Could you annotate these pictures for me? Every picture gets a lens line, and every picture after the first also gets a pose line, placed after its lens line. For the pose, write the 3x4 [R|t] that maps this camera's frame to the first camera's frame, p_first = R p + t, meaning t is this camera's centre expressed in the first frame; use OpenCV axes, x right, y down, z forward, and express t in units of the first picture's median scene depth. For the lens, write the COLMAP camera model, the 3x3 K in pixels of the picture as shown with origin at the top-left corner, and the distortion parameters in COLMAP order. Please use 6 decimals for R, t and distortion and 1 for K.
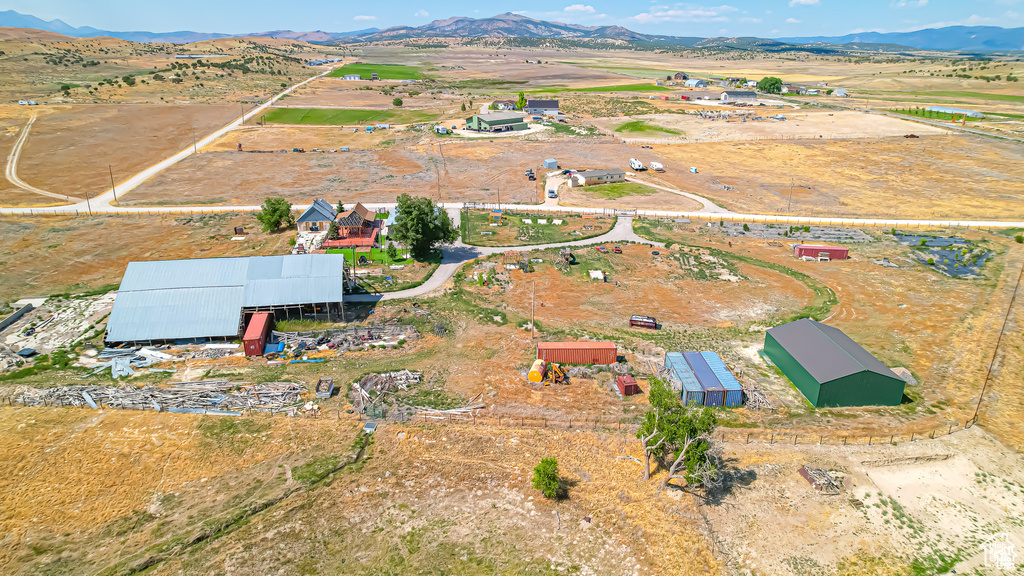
lens RADIAL K [[654.3, 0, 512.0], [0, 654.3, 288.0], [0, 0, 1]] dist [-0.076135, 0.069029]
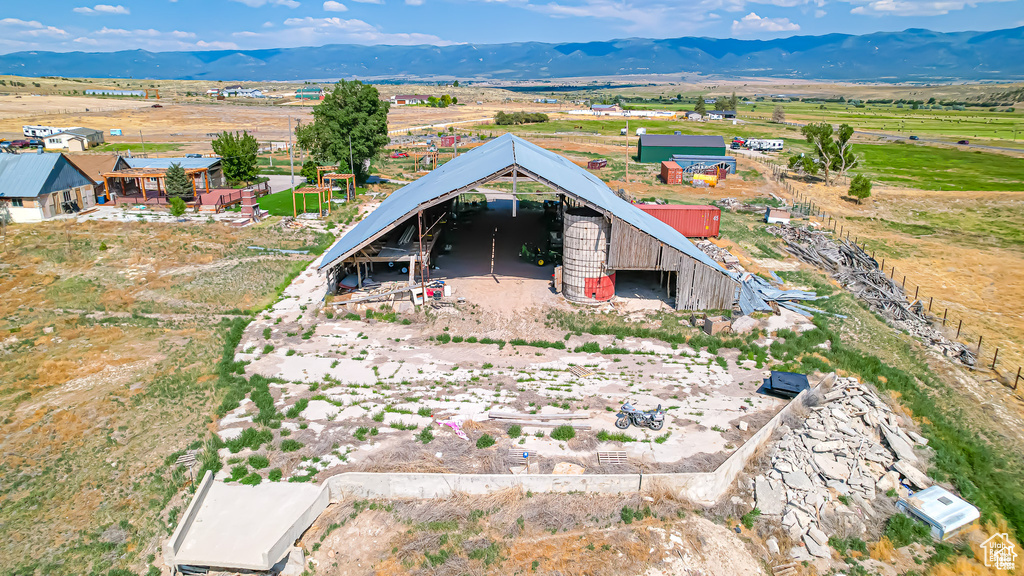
lens RADIAL K [[654.3, 0, 512.0], [0, 654.3, 288.0], [0, 0, 1]] dist [-0.076135, 0.069029]
pose [[0.162880, -0.294337, 0.941720, -0.681326], [0.331334, 0.915354, 0.228789, -0.043263], [-0.929348, 0.274759, 0.246617, 0.653094]]
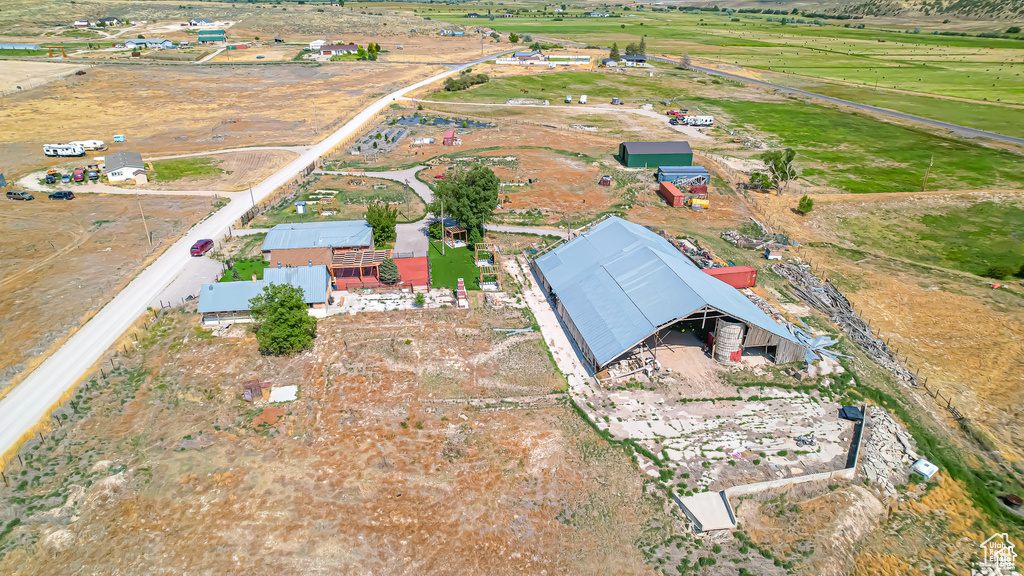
lens RADIAL K [[654.3, 0, 512.0], [0, 654.3, 288.0], [0, 0, 1]] dist [-0.076135, 0.069029]
pose [[-0.024893, -0.429743, 0.902608, -0.861582], [0.338299, 0.845997, 0.412120, -0.296762], [-0.940709, 0.315611, 0.124322, 0.778566]]
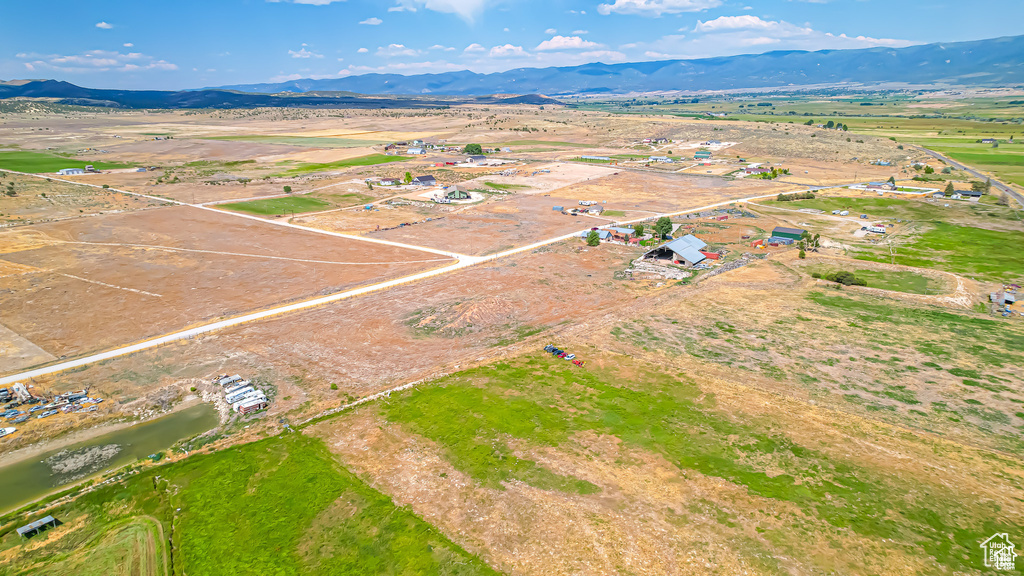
lens RADIAL K [[654.3, 0, 512.0], [0, 654.3, 288.0], [0, 0, 1]] dist [-0.076135, 0.069029]
pose [[0.708639, -0.217304, 0.671275, -2.273737], [0.260455, 0.964763, 0.037359, -0.106521], [-0.655739, 0.148363, 0.740267, -0.548895]]
